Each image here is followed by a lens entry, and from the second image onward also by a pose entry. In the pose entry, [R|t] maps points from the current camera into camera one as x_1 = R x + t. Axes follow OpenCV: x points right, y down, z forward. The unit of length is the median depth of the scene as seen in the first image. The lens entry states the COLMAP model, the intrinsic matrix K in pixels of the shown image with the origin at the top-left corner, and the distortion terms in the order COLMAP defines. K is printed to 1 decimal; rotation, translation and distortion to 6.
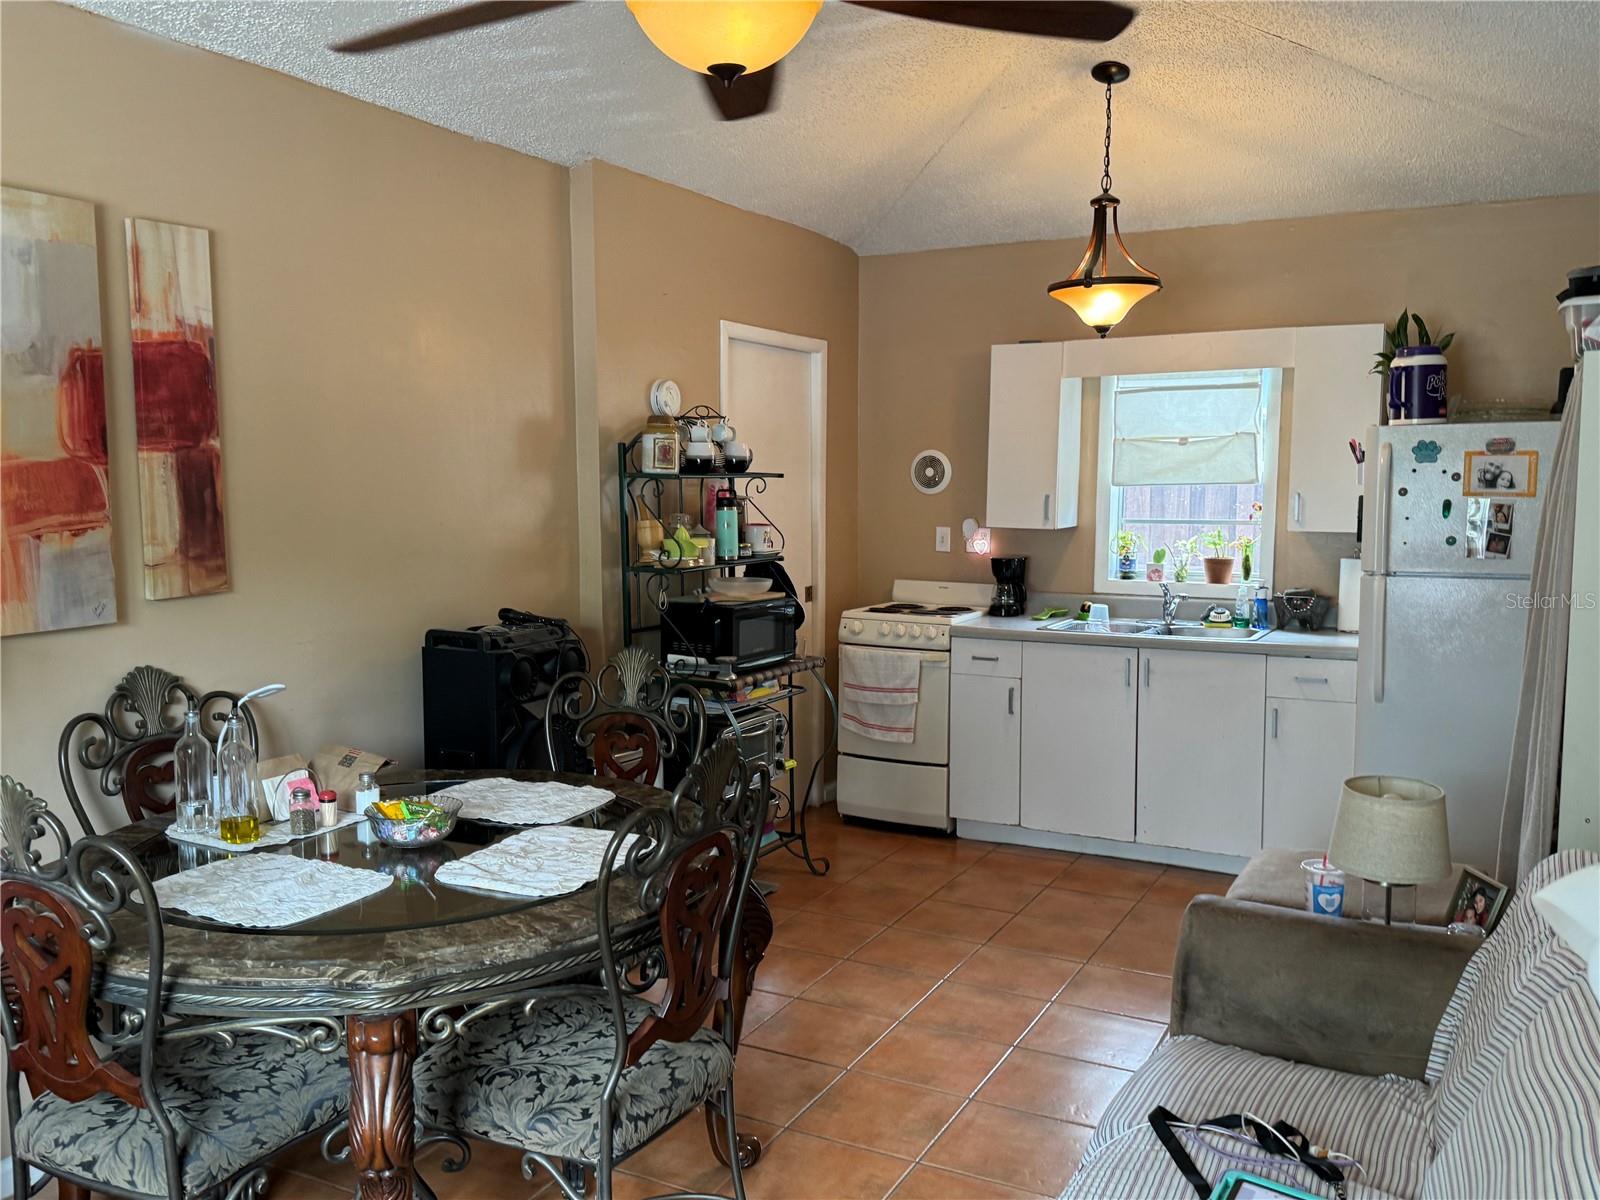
lens RADIAL K [[1325.7, 0, 800.0], [0, 1325.7, 600.0], [0, 0, 1]] dist [-0.000048, 0.000609]
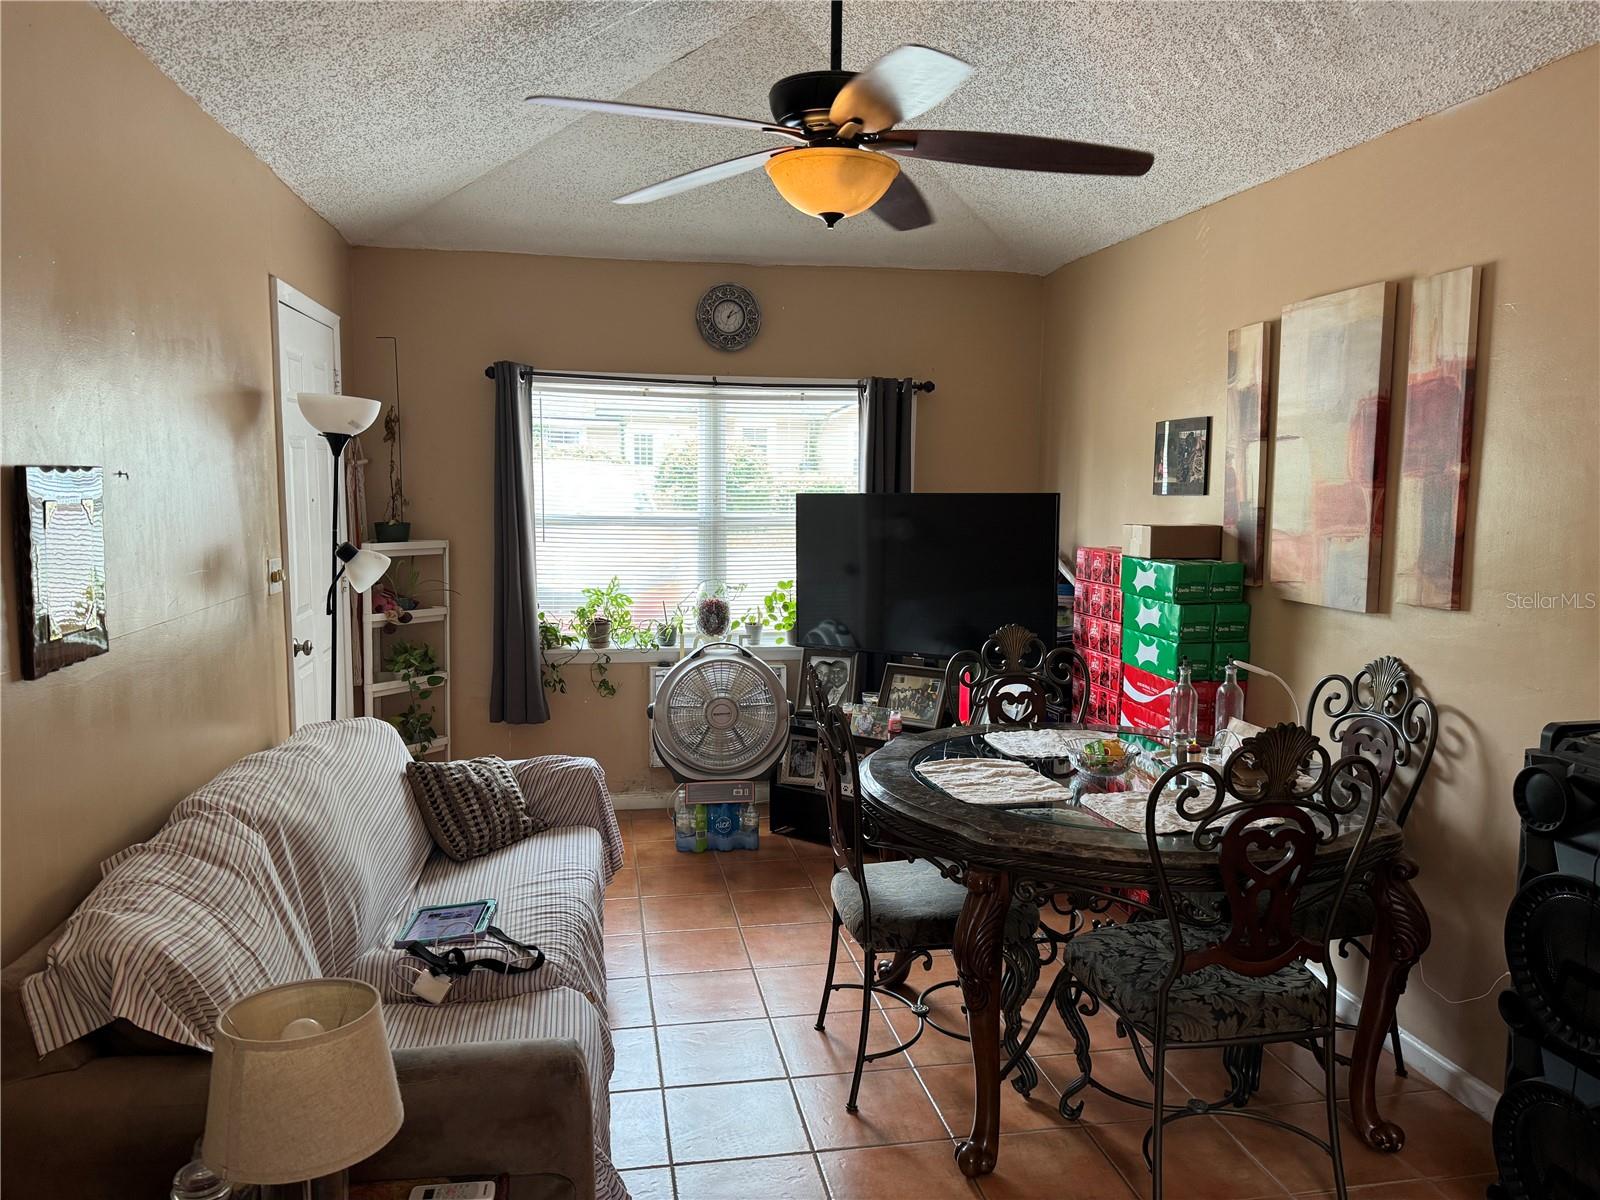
lens RADIAL K [[1123.0, 0, 800.0], [0, 1123.0, 600.0], [0, 0, 1]] dist [0.000766, 0.000368]
pose [[-0.786533, 0.065709, -0.614042, 0.546769], [-0.068016, 0.979056, 0.191892, -0.159006], [0.613791, 0.192694, -0.765591, 1.442328]]
